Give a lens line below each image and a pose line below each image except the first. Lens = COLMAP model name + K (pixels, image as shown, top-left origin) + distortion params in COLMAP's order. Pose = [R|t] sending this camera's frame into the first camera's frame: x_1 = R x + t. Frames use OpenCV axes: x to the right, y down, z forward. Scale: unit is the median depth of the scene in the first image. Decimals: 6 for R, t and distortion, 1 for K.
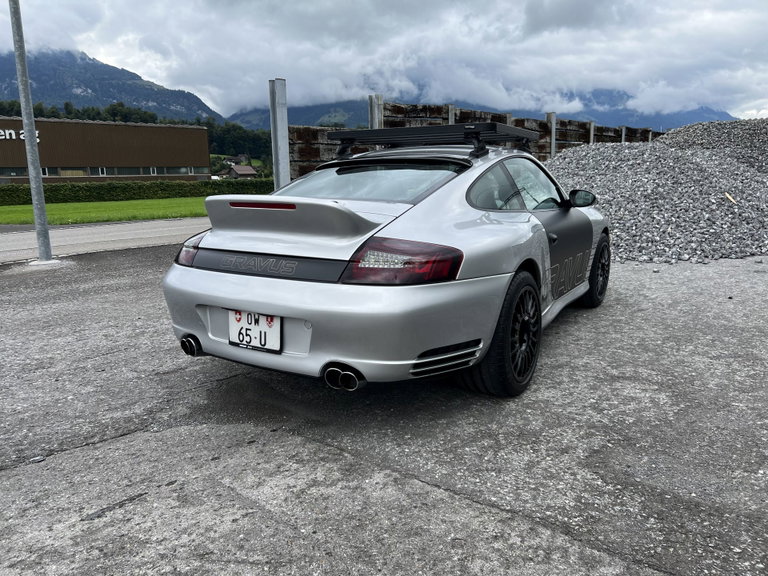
lens RADIAL K [[580.3, 0, 378.4], [0, 580.3, 283.6], [0, 0, 1]] dist [0.040392, -0.046285]
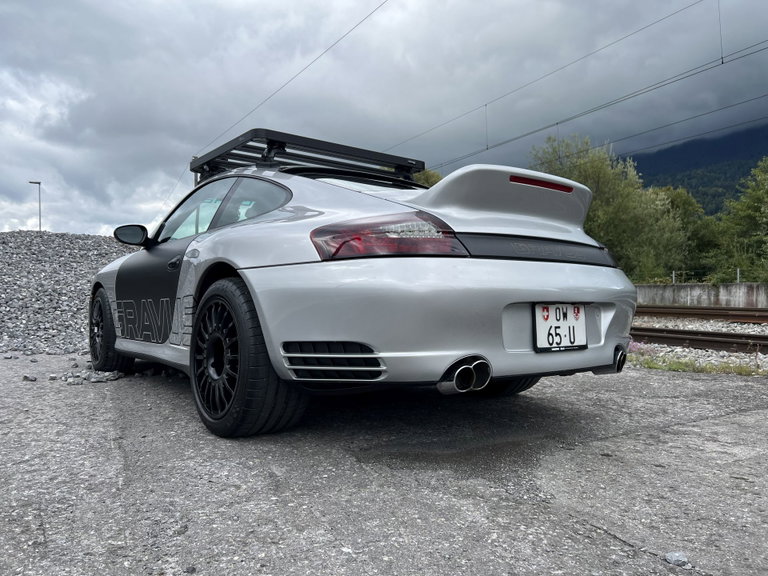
lens RADIAL K [[580.3, 0, 380.1], [0, 580.3, 286.9], [0, 0, 1]] dist [0.040392, -0.046285]
pose [[0.356594, 0.030036, 0.933777, -1.005957], [0.164997, 0.981748, -0.094588, 0.054513], [-0.919574, 0.187799, 0.345129, 0.865463]]
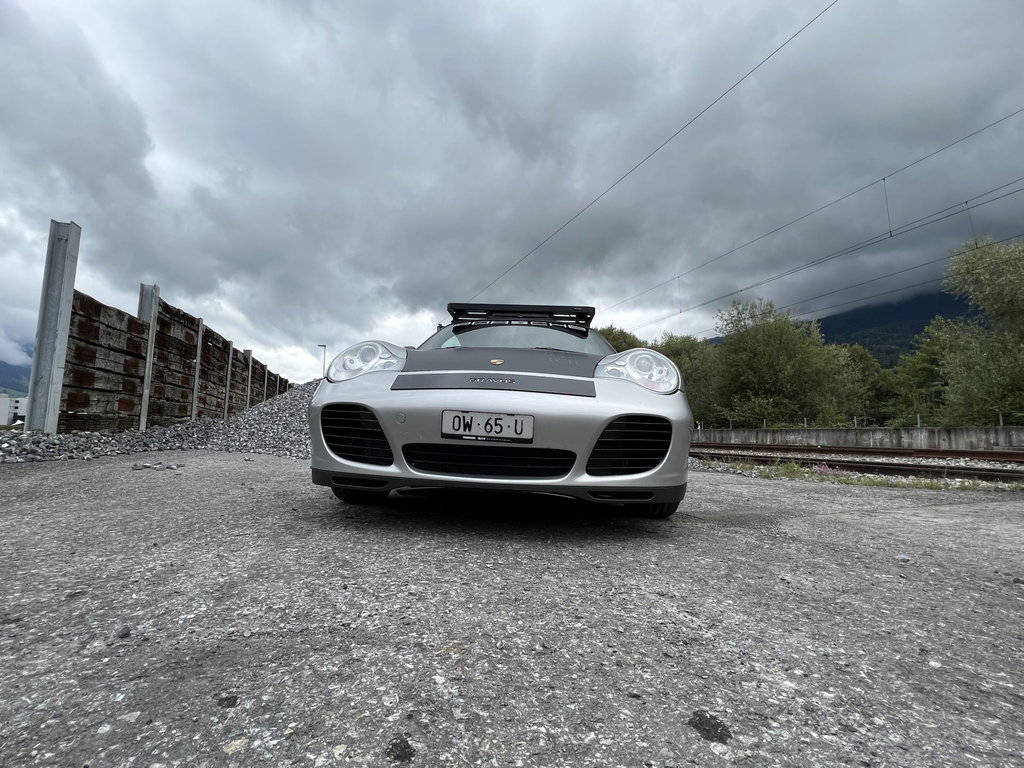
lens RADIAL K [[488.7, 0, 510.4], [0, 488.7, 381.3], [0, 0, 1]] dist [-0.005323, 0.002400]
pose [[0.486762, 0.123907, 0.864702, -1.230723], [0.135542, 0.967186, -0.214893, 0.116512], [-0.862955, 0.221805, 0.453995, 0.939940]]
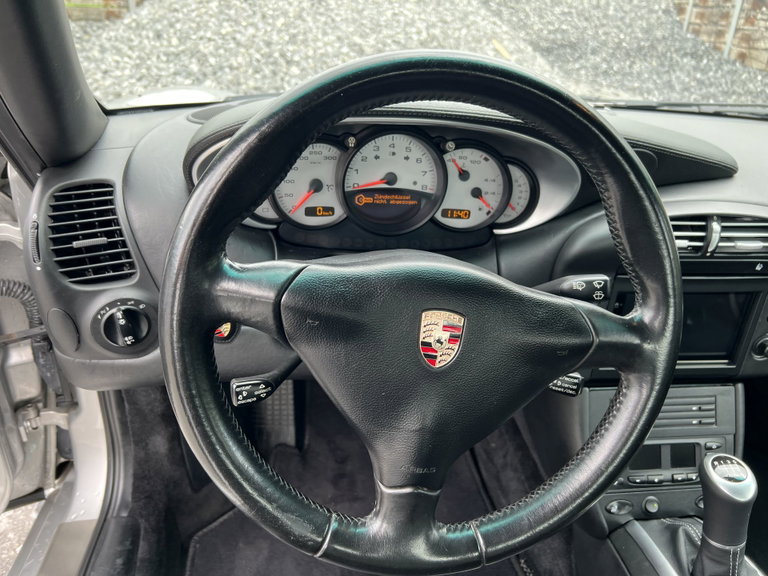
lens RADIAL K [[580.3, 0, 393.5], [0, 580.3, 291.6], [0, 0, 1]] dist [0.040392, -0.046285]
pose [[0.774272, -0.218656, 0.593879, 0.062884], [0.042176, 0.954158, 0.296318, -0.261793], [-0.631446, -0.204383, 0.748000, 1.584635]]
